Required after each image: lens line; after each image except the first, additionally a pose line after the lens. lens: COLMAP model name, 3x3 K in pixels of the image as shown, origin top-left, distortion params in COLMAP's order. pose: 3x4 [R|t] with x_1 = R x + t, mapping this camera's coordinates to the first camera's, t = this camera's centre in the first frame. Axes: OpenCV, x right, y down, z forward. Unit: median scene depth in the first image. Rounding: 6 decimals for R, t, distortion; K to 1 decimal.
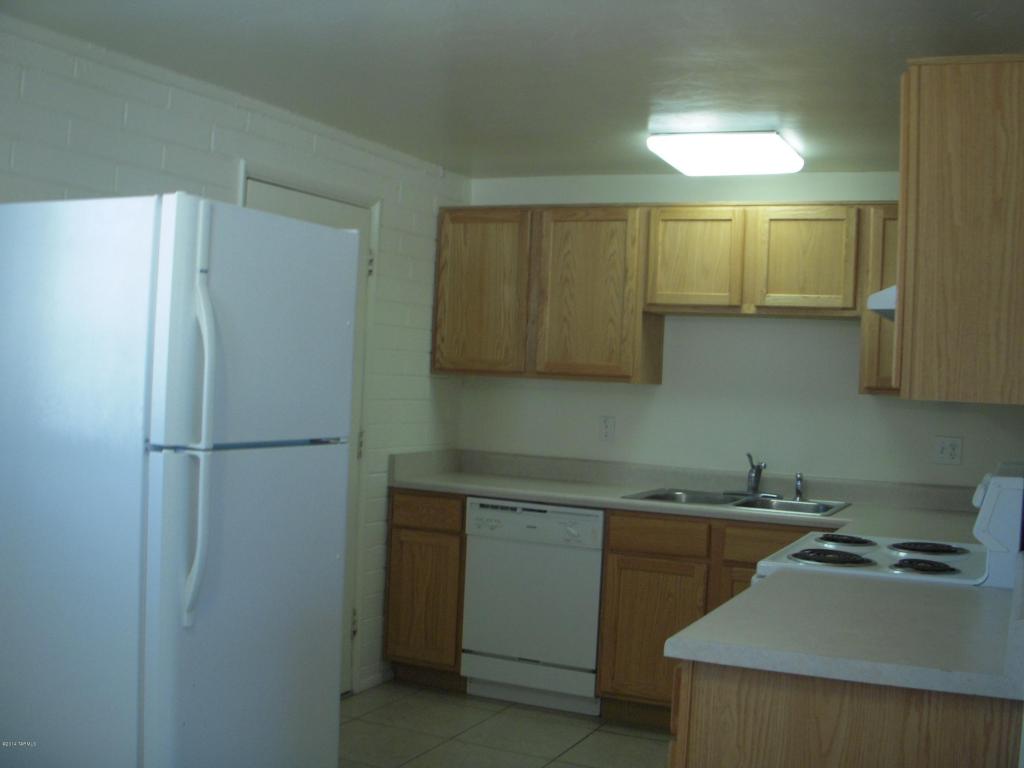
lens RADIAL K [[1173.9, 0, 509.5], [0, 1173.9, 379.9], [0, 0, 1]] dist [-0.261586, 0.272172]
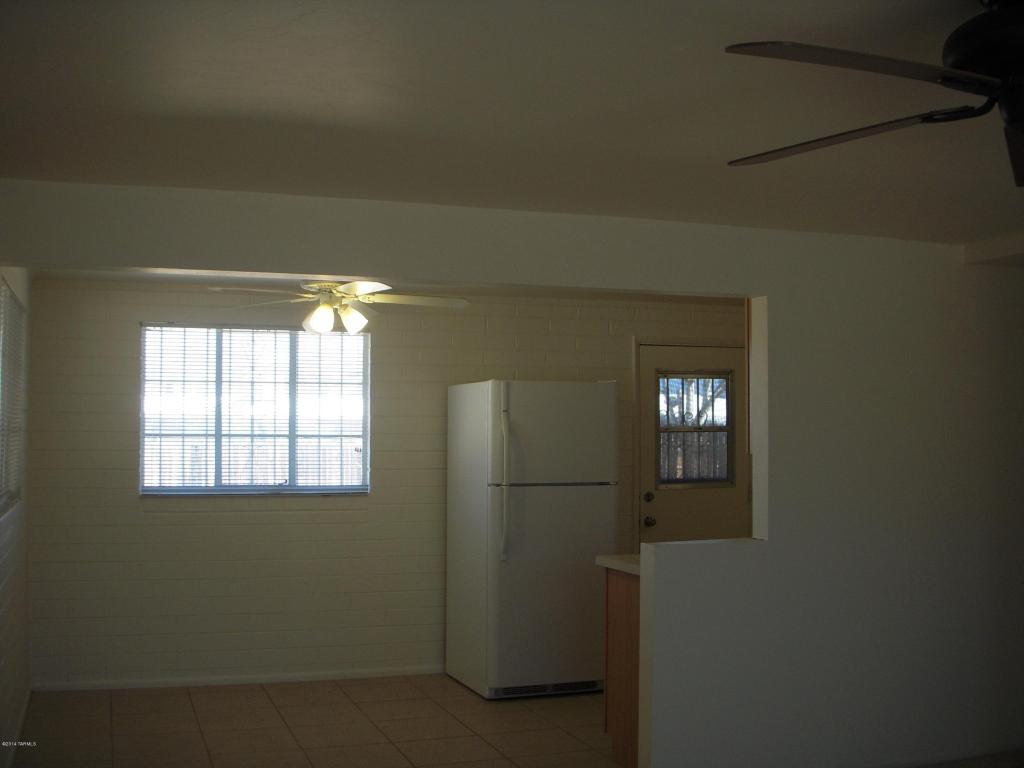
lens RADIAL K [[1173.9, 0, 509.5], [0, 1173.9, 379.9], [0, 0, 1]] dist [-0.261586, 0.272172]
pose [[0.710908, -0.078835, -0.698853, 0.804871], [0.029305, 0.996155, -0.082563, 0.023738], [0.702675, 0.038215, 0.710484, -0.404436]]
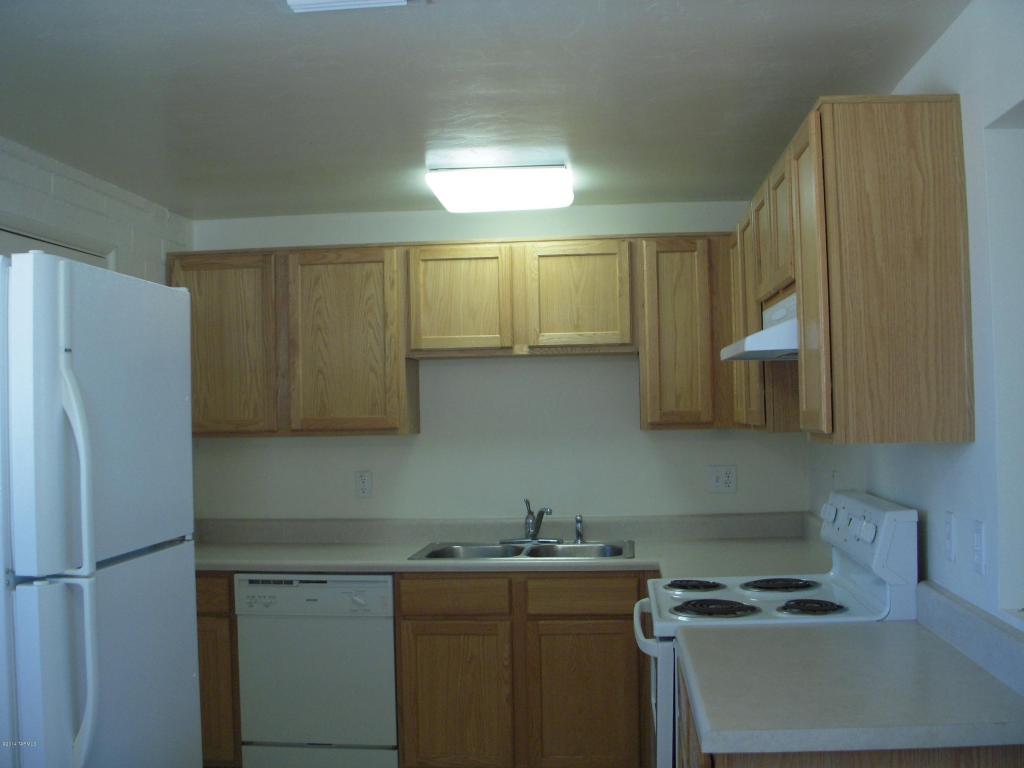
lens RADIAL K [[1173.9, 0, 509.5], [0, 1173.9, 379.9], [0, 0, 1]] dist [-0.261586, 0.272172]
pose [[0.937136, -0.057918, 0.344125, -0.139162], [0.066556, 0.997694, -0.013332, -0.024097], [-0.342559, 0.035397, 0.938829, 0.093447]]
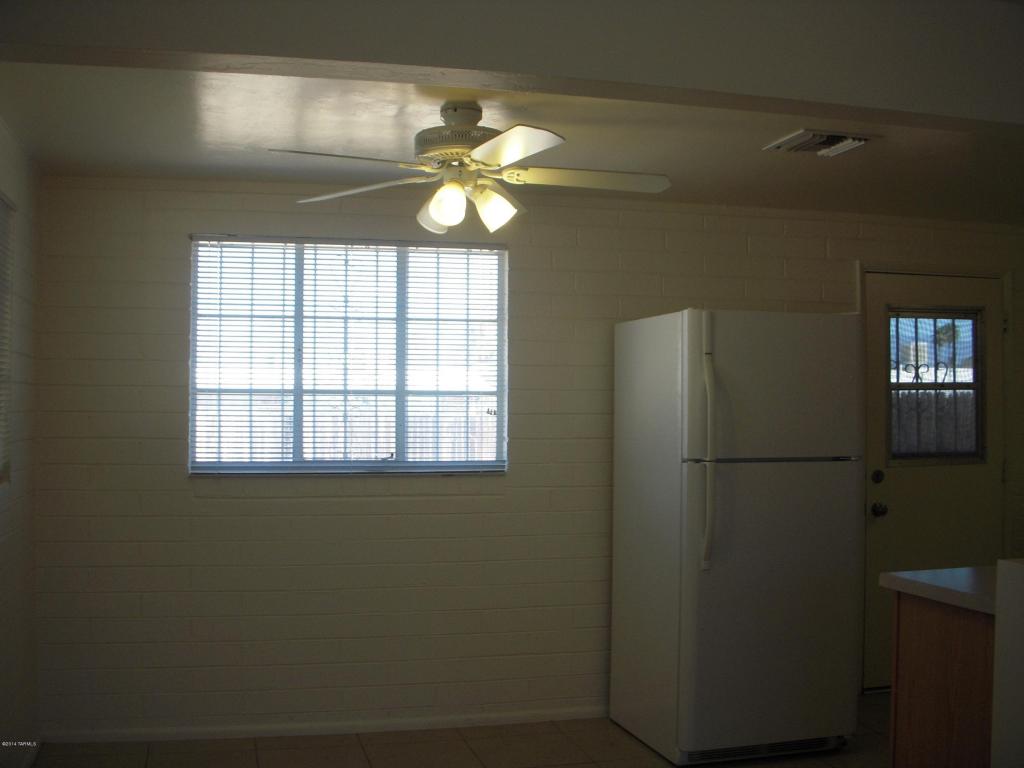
lens RADIAL K [[1173.9, 0, 509.5], [0, 1173.9, 379.9], [0, 0, 1]] dist [-0.261586, 0.272172]
pose [[0.646412, -0.063924, -0.760306, 0.455624], [0.023594, 0.997682, -0.063822, 0.024110], [0.762623, 0.023317, 0.646422, -0.166417]]
